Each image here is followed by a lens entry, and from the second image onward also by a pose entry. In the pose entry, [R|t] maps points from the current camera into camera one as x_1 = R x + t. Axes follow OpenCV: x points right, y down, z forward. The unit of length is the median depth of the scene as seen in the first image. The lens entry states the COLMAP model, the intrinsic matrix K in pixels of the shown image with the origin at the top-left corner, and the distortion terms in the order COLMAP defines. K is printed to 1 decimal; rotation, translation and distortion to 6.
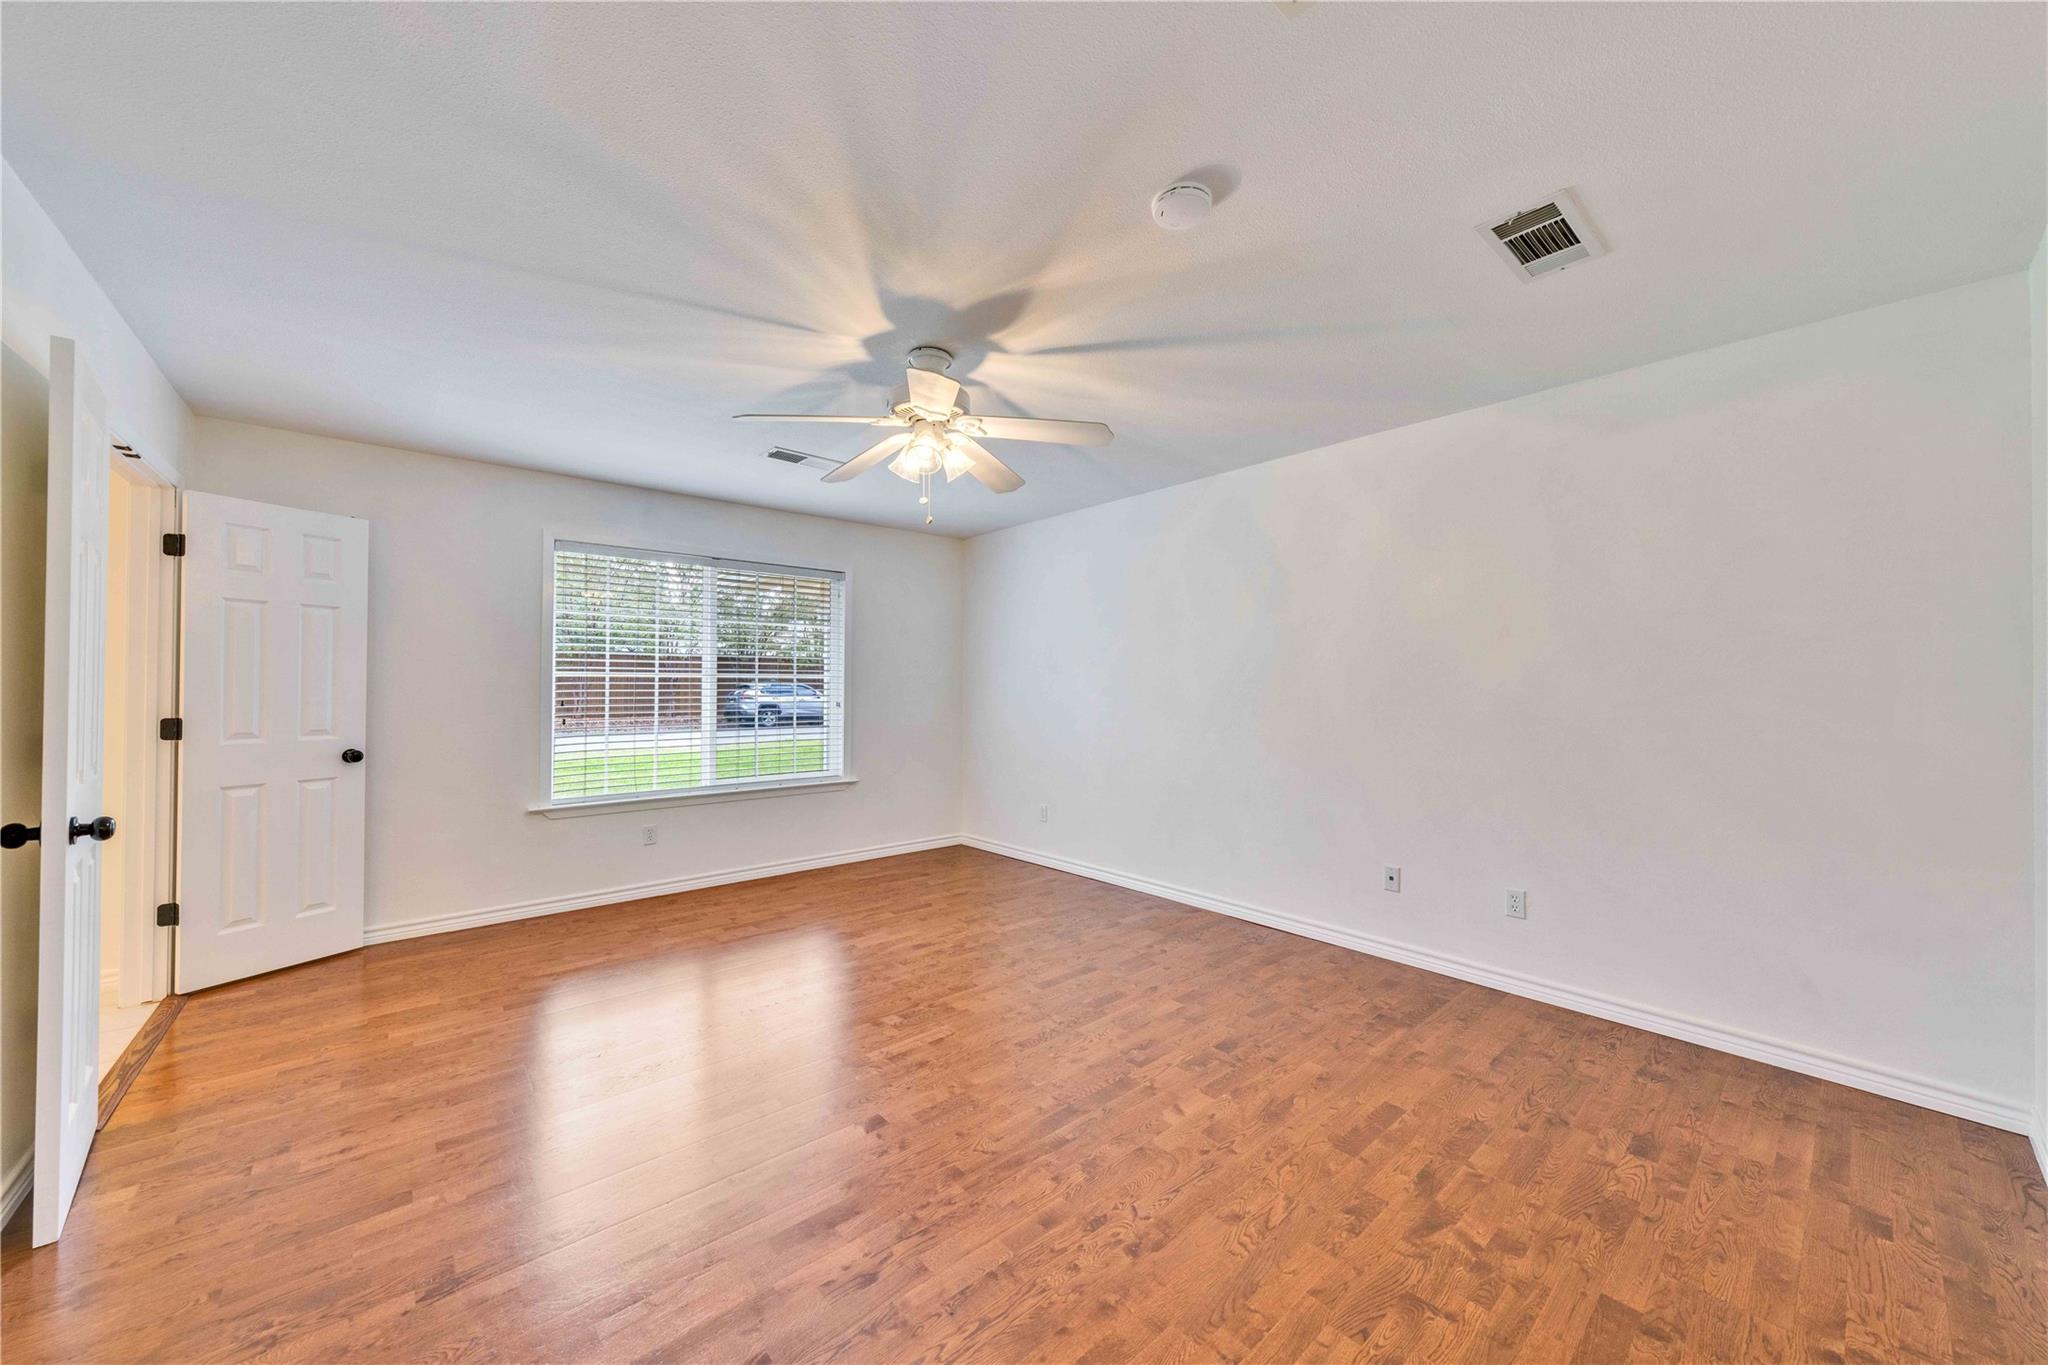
lens RADIAL K [[739.5, 0, 1019.6], [0, 739.5, 673.8], [0, 0, 1]] dist [0.000307, 0.000169]
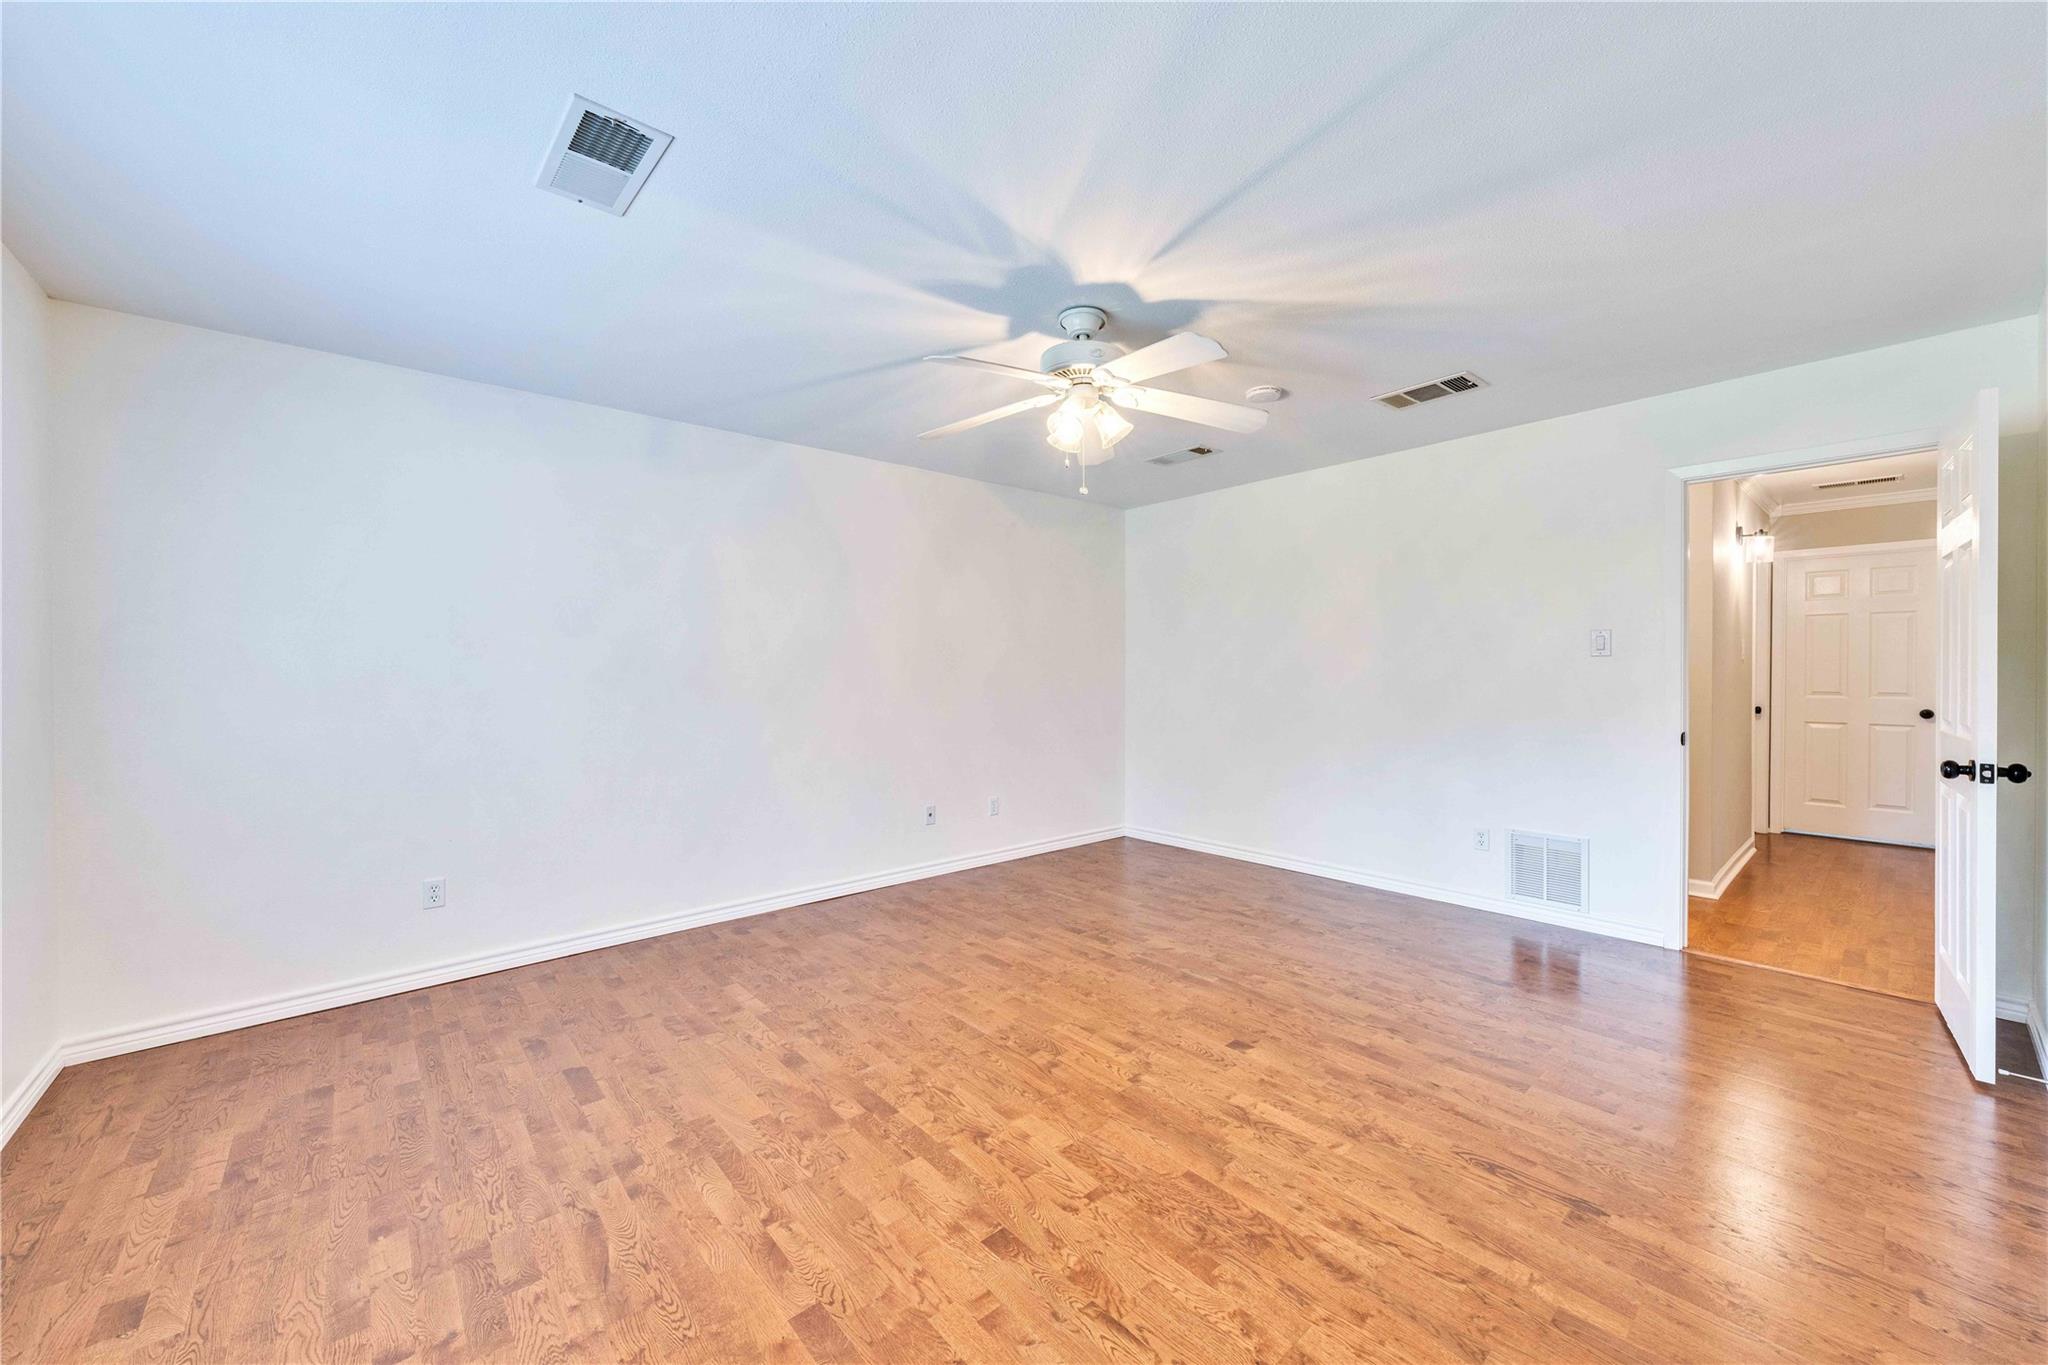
lens RADIAL K [[782.7, 0, 1028.0], [0, 782.7, 677.6], [0, 0, 1]] dist [0.001644, 0.000085]
pose [[-0.018926, -0.010130, 0.999770, -1.063075], [-0.013381, 0.999862, 0.009878, 0.019758], [-0.999731, -0.013191, -0.019059, 1.029417]]
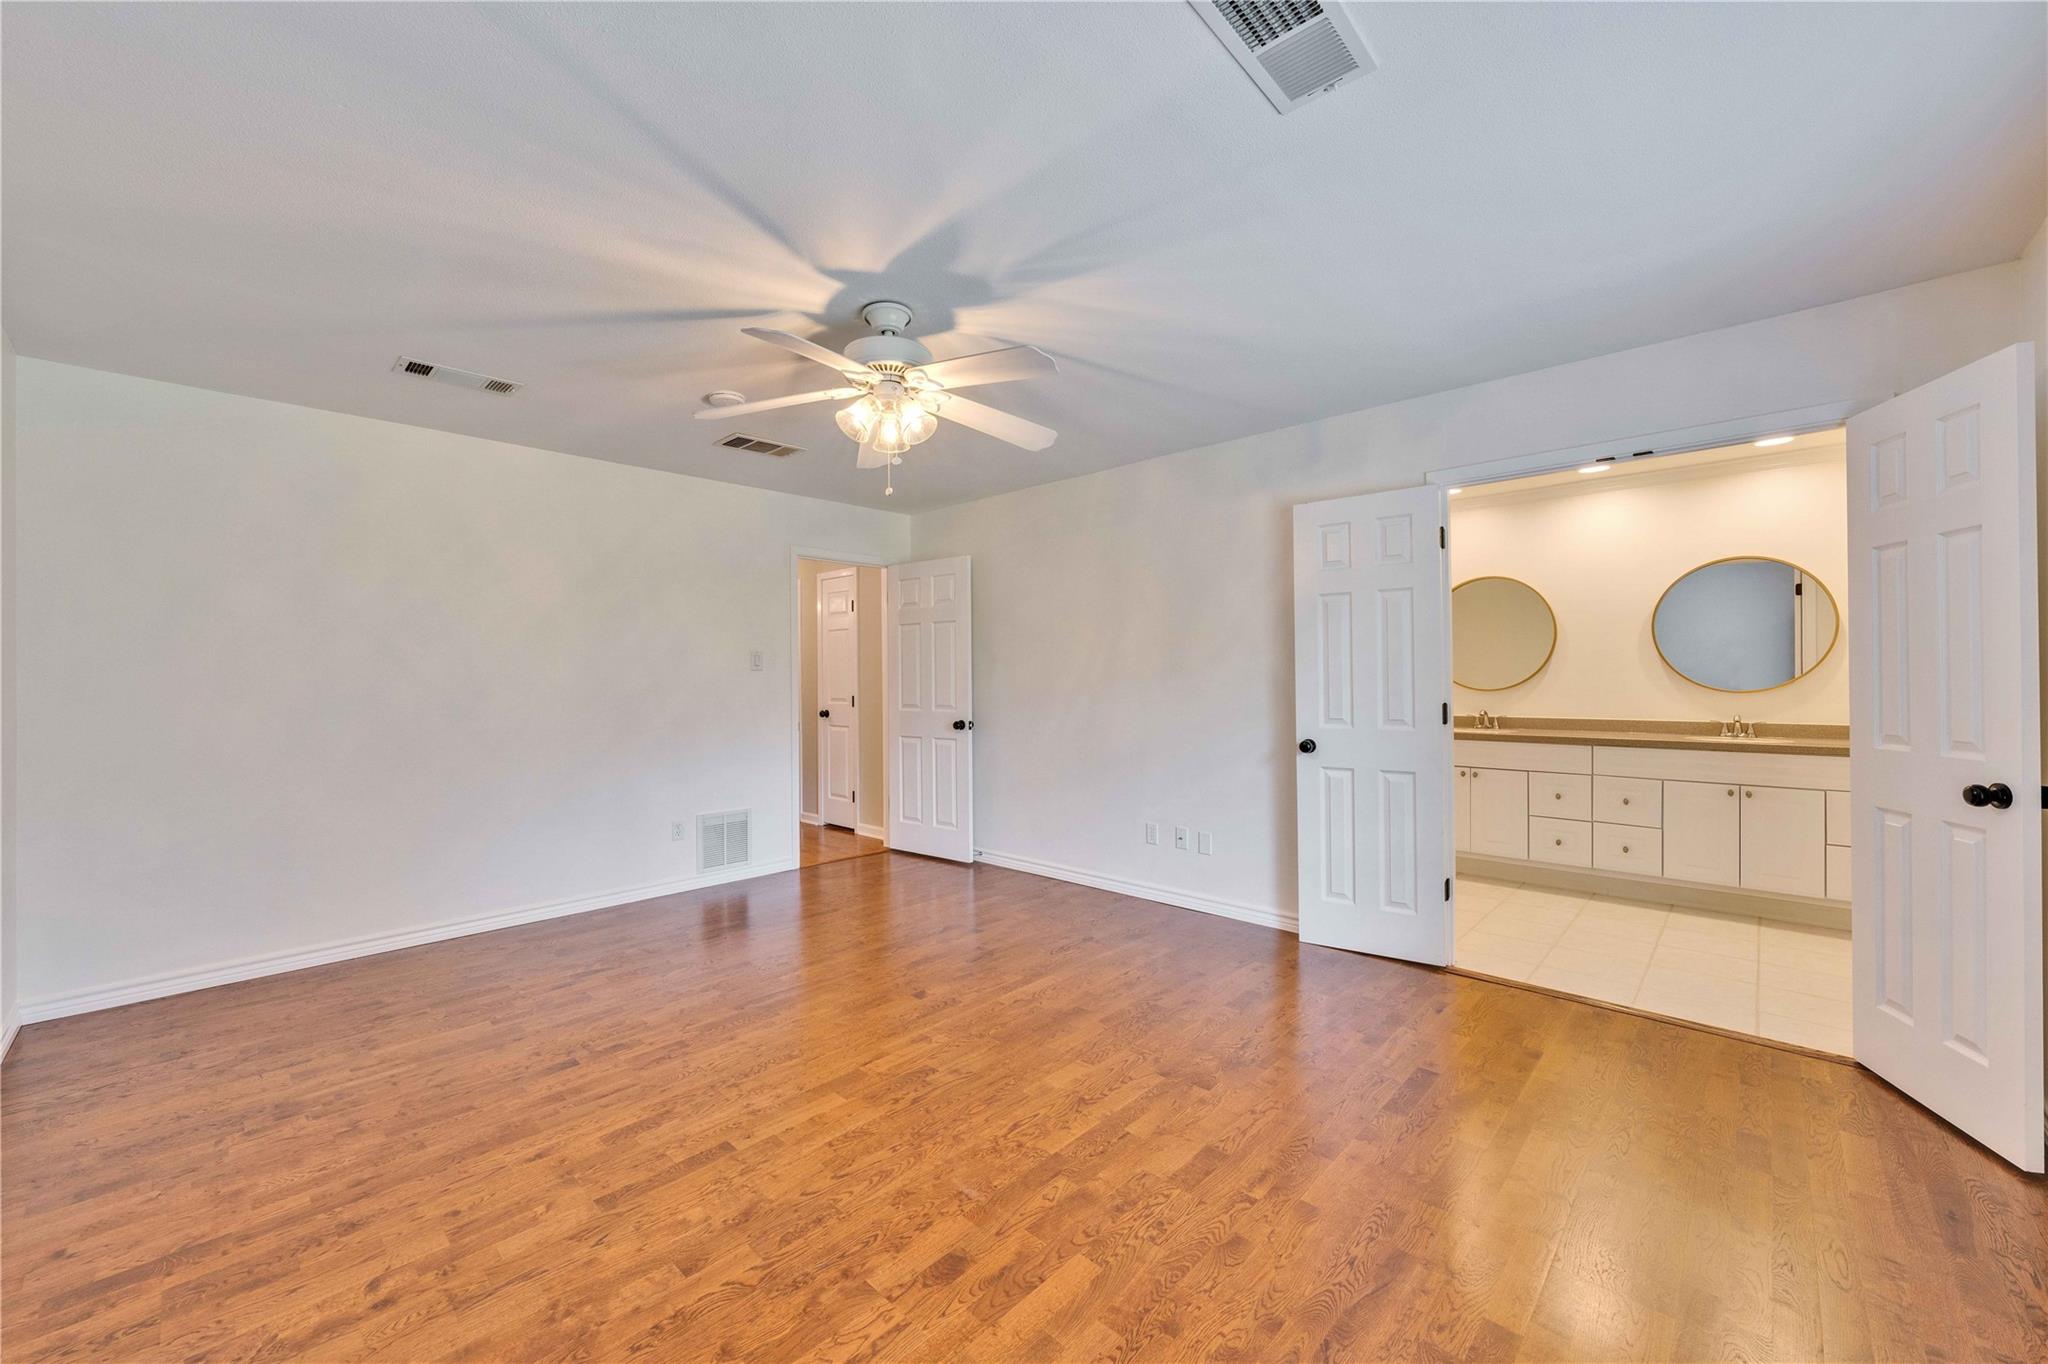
lens RADIAL K [[782.7, 0, 1012.3], [0, 782.7, 677.1], [0, 0, 1]] dist [0.001644, 0.000085]
pose [[-0.994506, 0.005131, -0.104553, -0.162004], [0.007066, 0.999810, -0.018144, 0.036908], [0.104440, -0.018783, -0.994354, 1.867937]]
